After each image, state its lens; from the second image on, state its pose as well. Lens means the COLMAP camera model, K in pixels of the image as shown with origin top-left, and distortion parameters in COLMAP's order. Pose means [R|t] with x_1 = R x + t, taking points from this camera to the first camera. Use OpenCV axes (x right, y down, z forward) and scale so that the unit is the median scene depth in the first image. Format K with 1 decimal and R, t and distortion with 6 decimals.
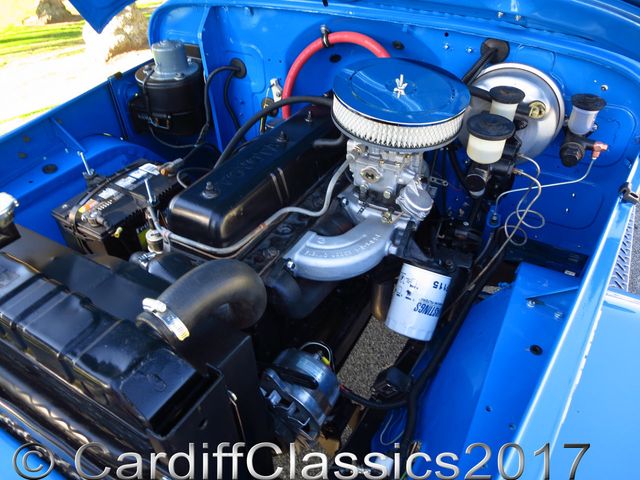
lens RADIAL K [[452.2, 0, 321.4], [0, 452.2, 241.6], [0, 0, 1]] dist [-0.041067, 0.008769]
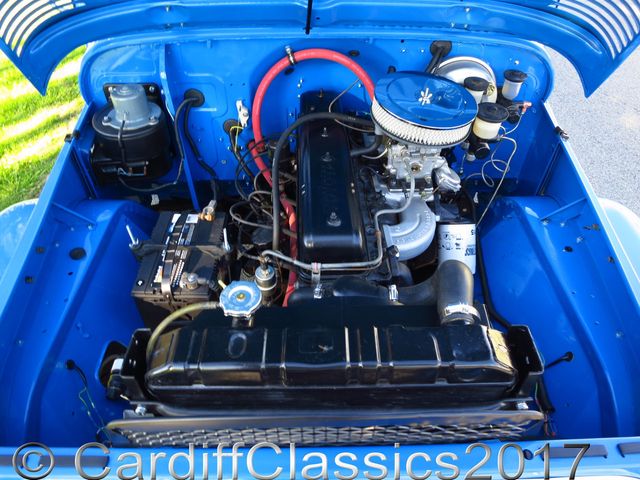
lens RADIAL K [[452.2, 0, 319.0], [0, 452.2, 239.8], [0, 0, 1]] dist [-0.041067, 0.008769]
pose [[0.865414, -0.335613, 0.372051, -0.596369], [0.307241, 0.941997, 0.135075, -0.188686], [-0.395804, -0.002587, 0.918331, -0.060964]]
